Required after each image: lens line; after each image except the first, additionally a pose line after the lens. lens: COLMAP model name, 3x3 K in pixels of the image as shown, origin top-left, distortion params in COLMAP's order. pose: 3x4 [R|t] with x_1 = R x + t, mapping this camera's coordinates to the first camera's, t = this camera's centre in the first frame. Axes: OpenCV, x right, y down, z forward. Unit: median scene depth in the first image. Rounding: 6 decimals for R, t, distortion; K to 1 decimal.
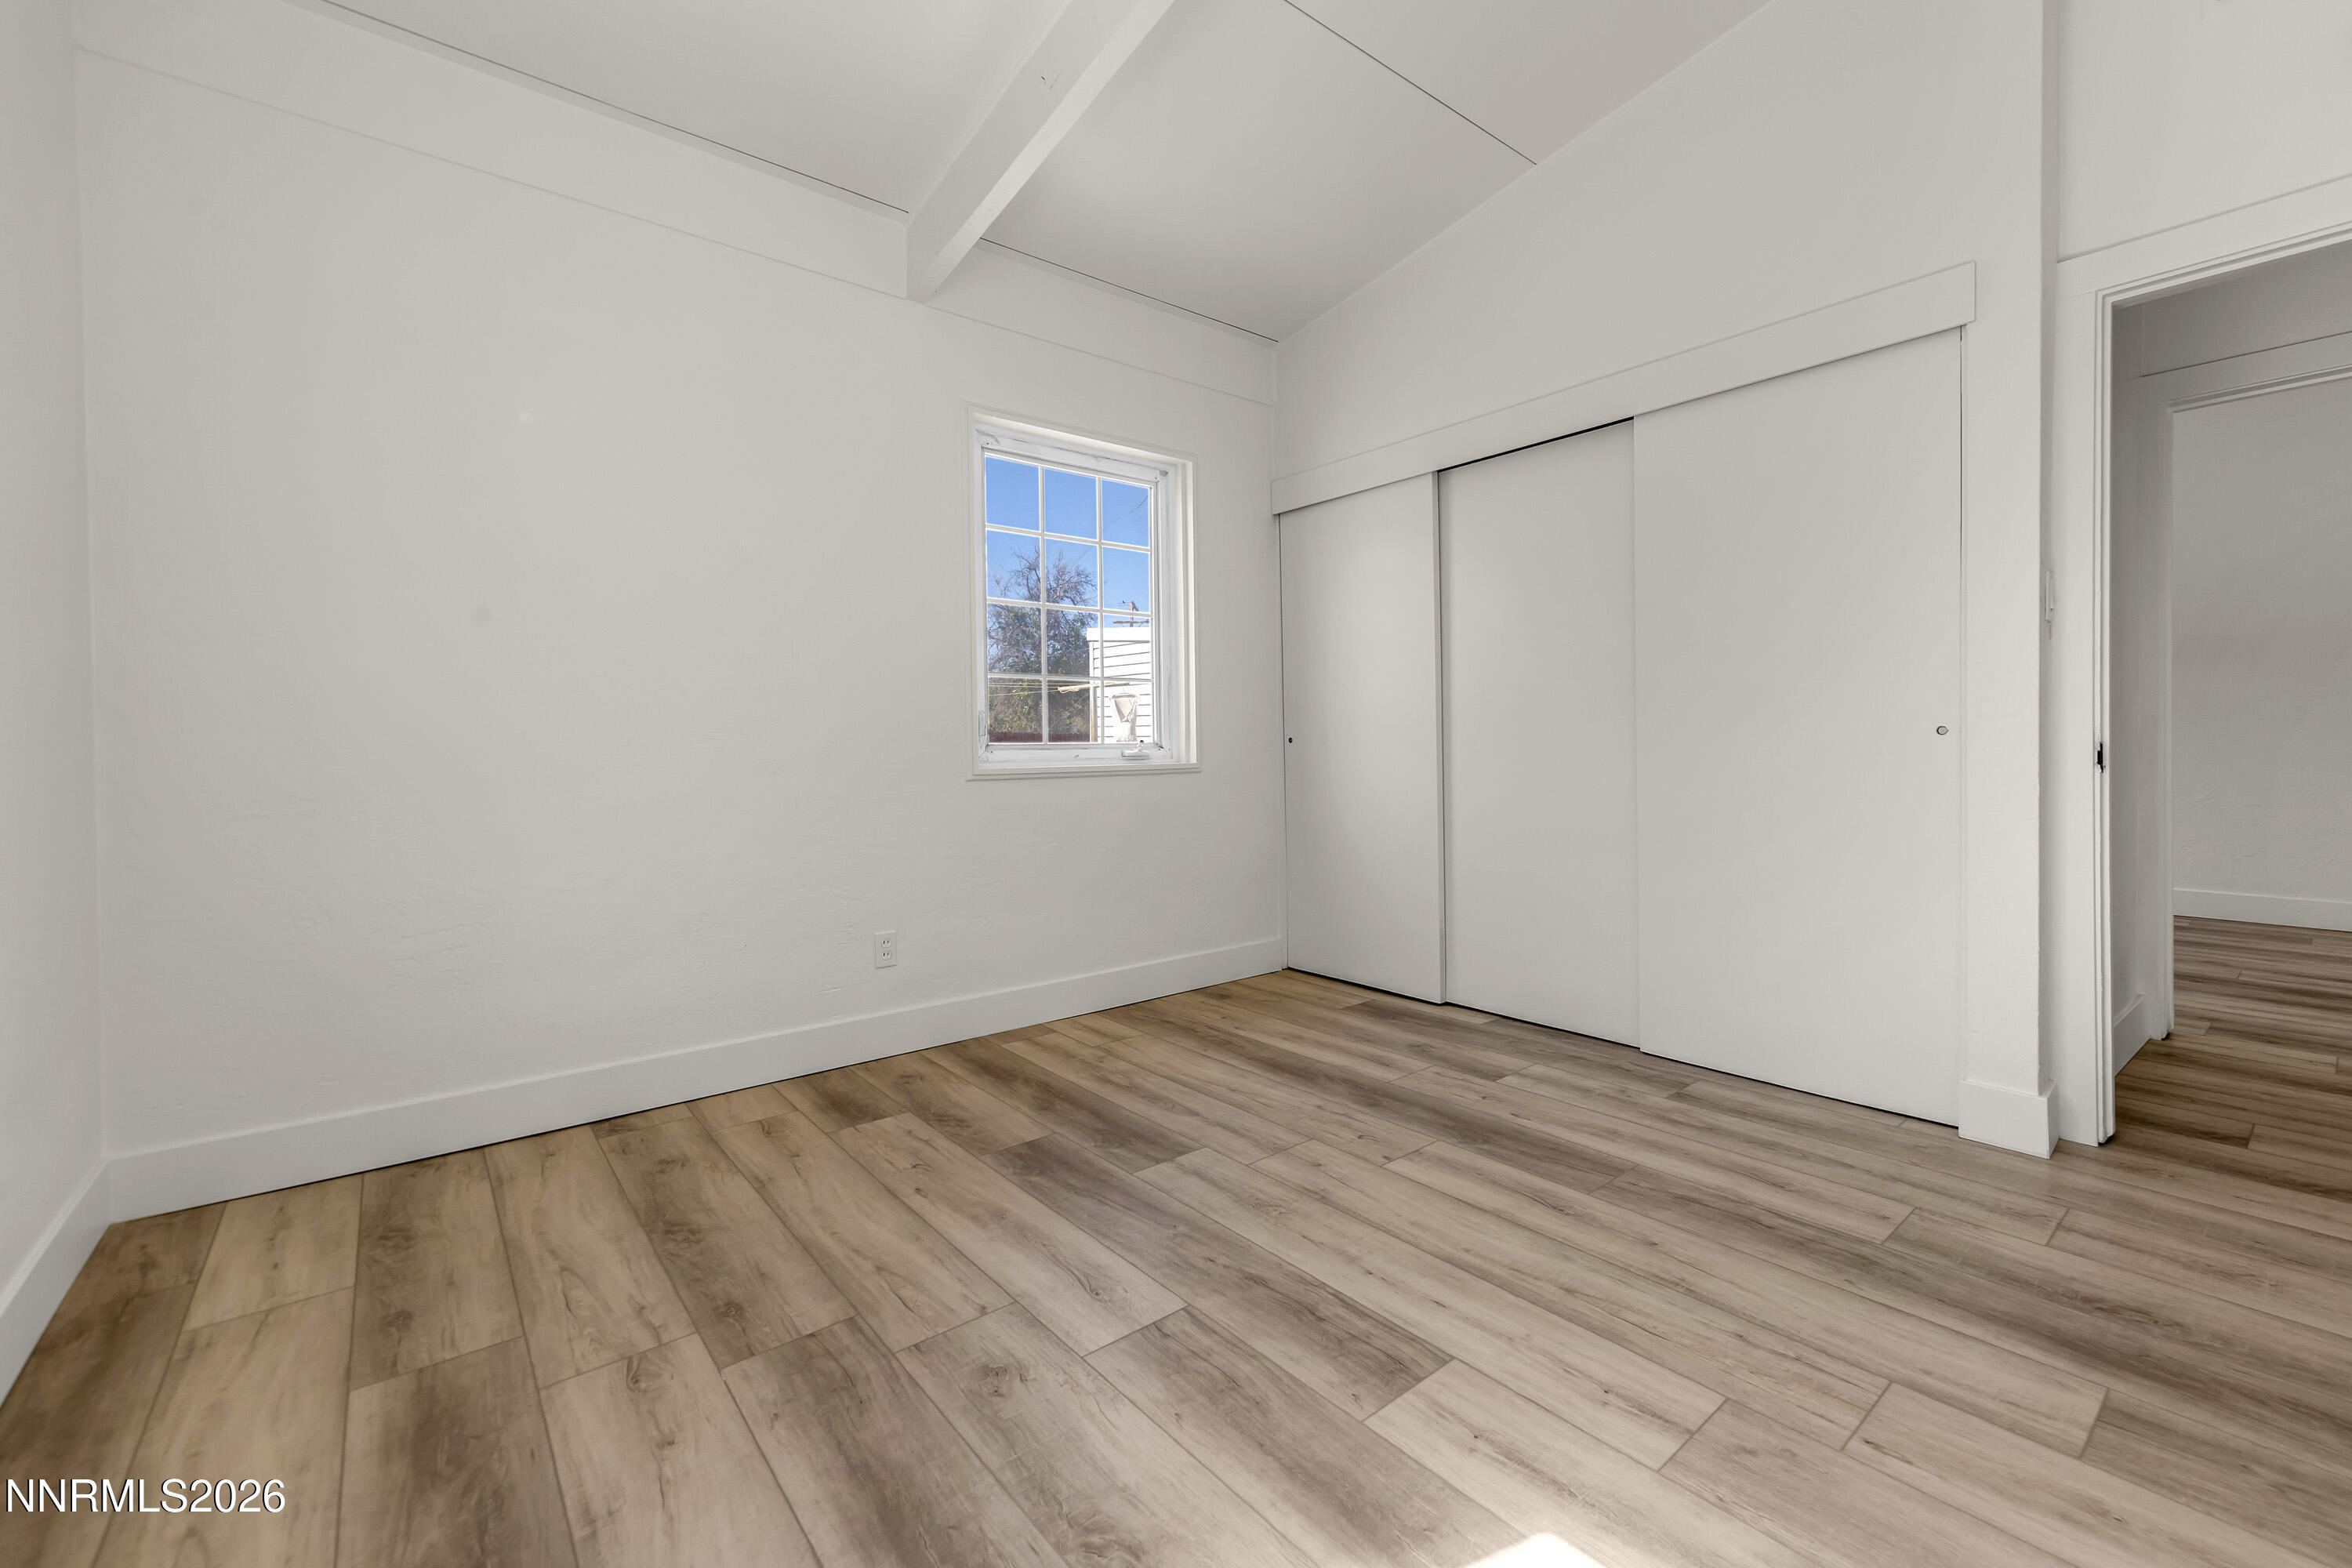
lens RADIAL K [[942.8, 0, 1199.3], [0, 942.8, 784.5], [0, 0, 1]] dist [0.001657, 0.000013]
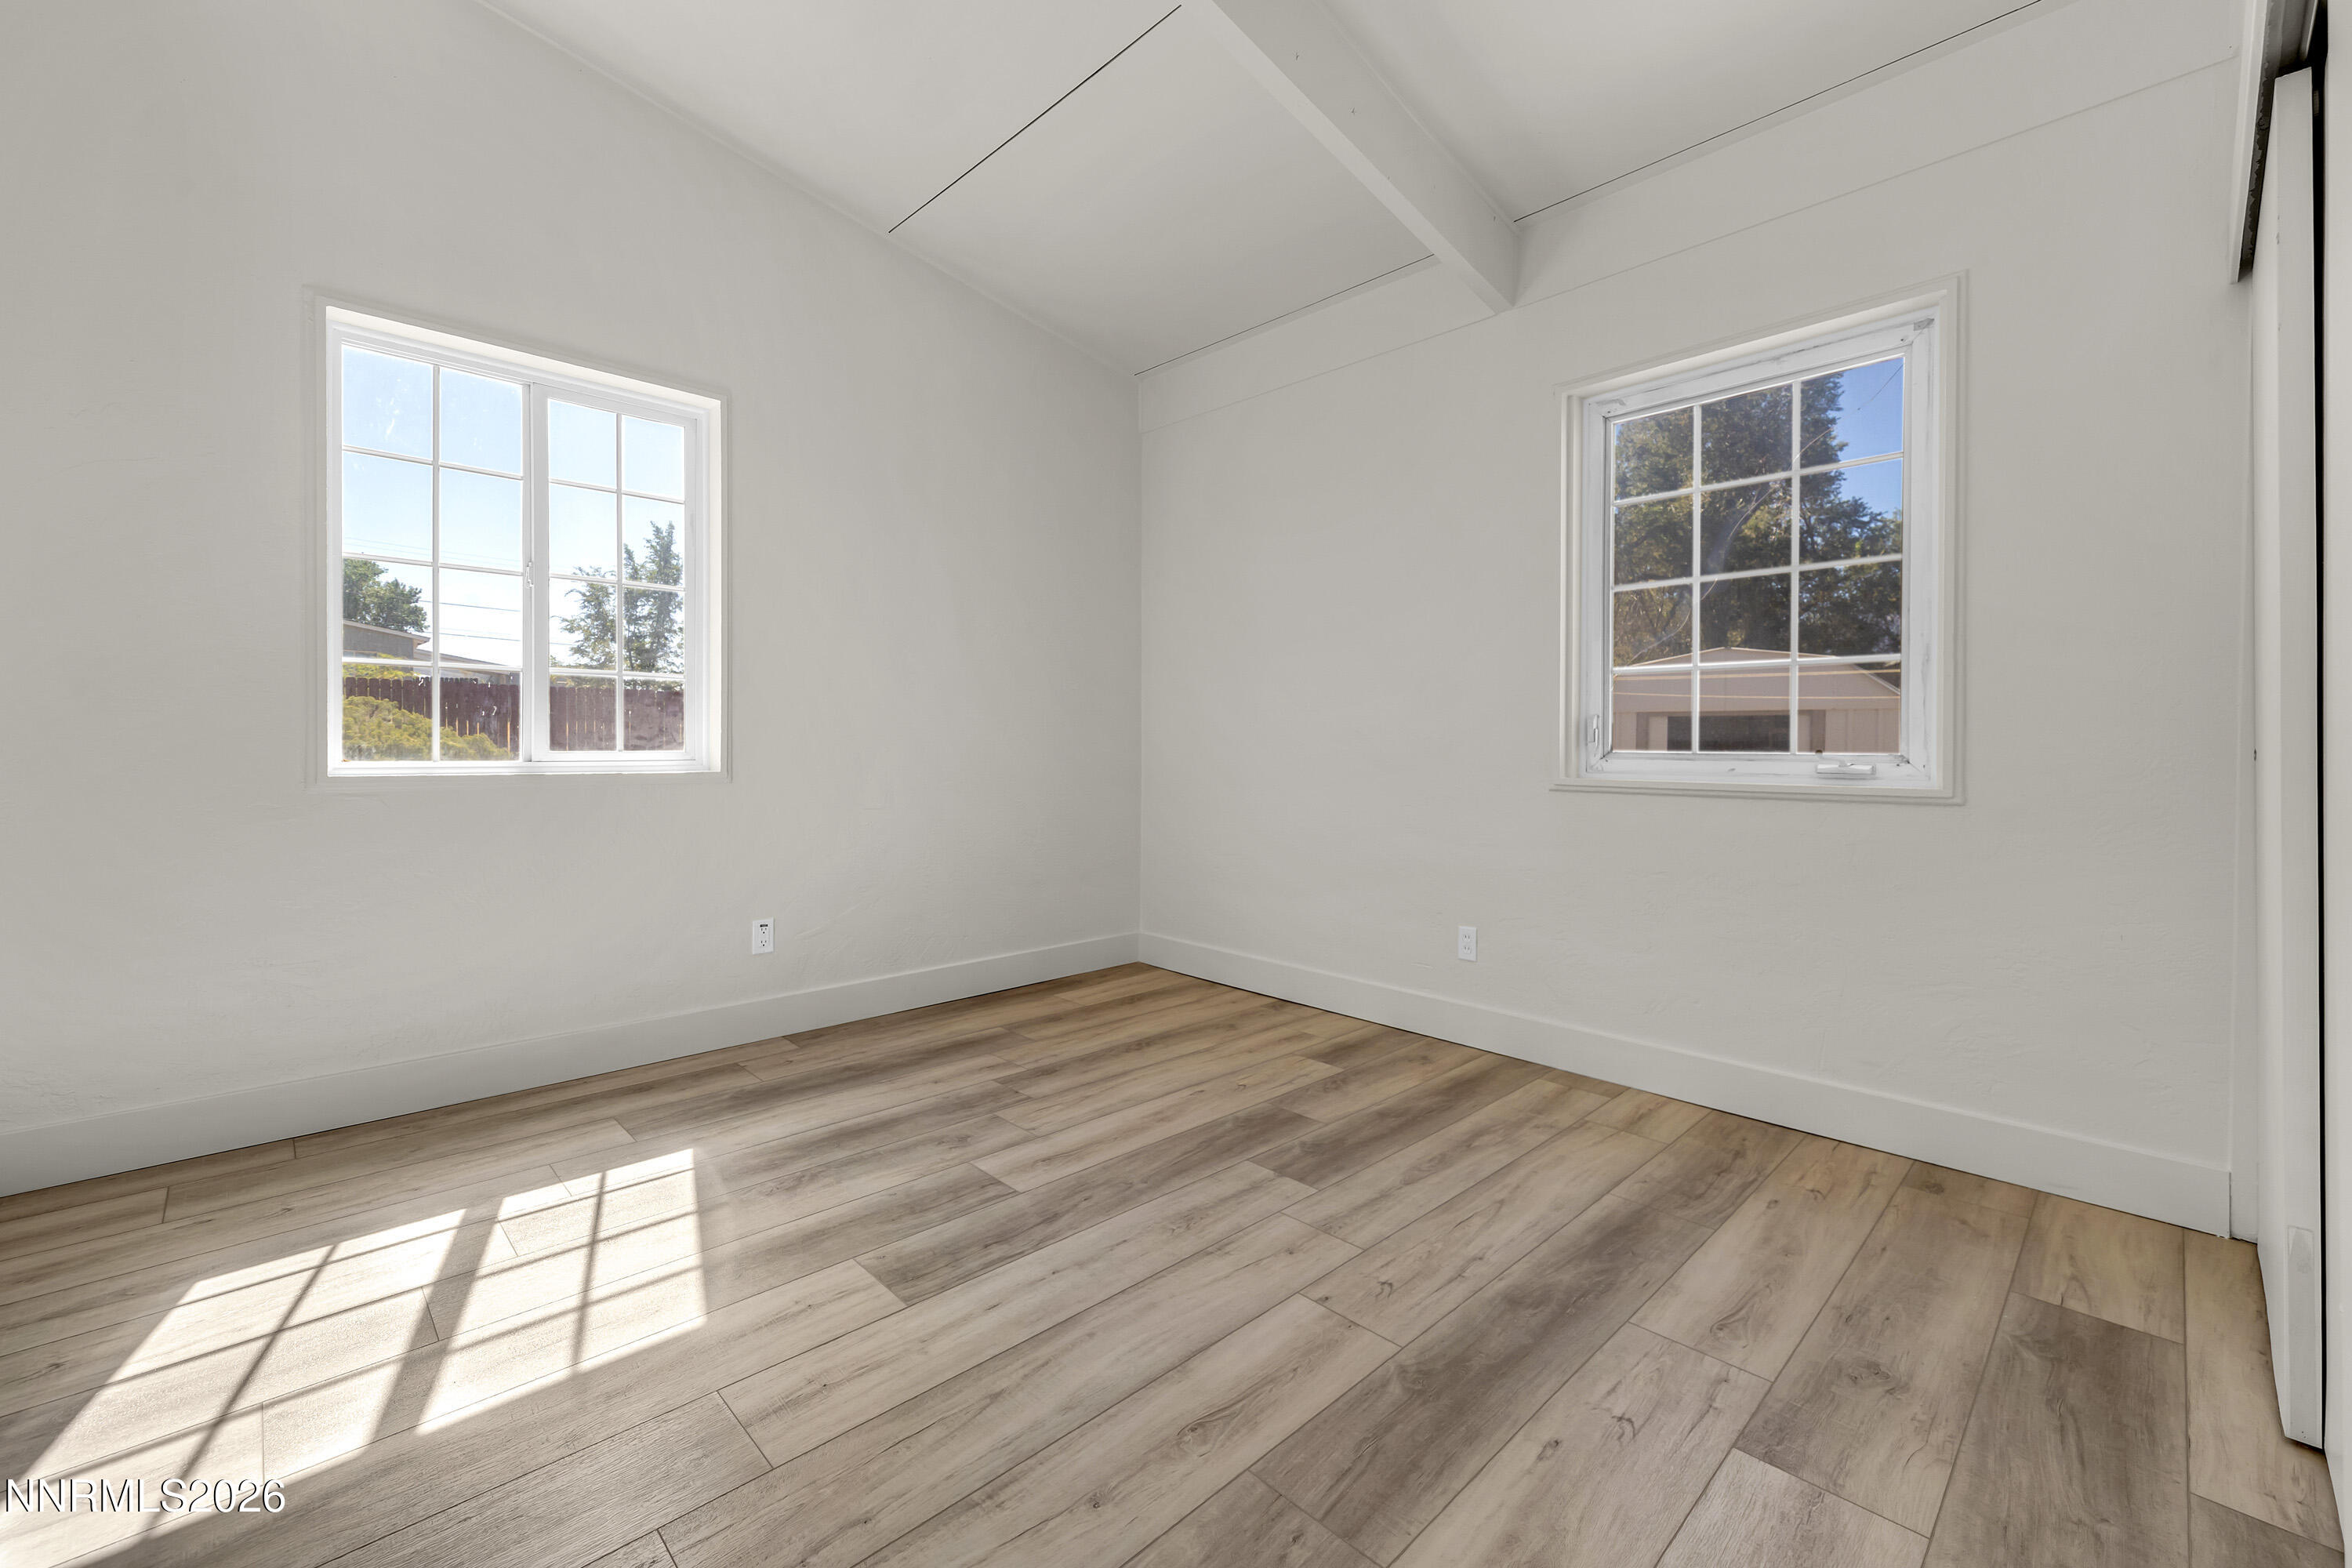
lens RADIAL K [[989.1, 0, 1174.7], [0, 989.1, 737.6], [0, 0, 1]] dist [0.001016, 0.000041]
pose [[0.076036, 0.004142, -0.997096, 1.004563], [-0.052418, 0.998625, 0.000151, -0.035525], [0.995726, 0.052255, 0.076149, 0.843767]]
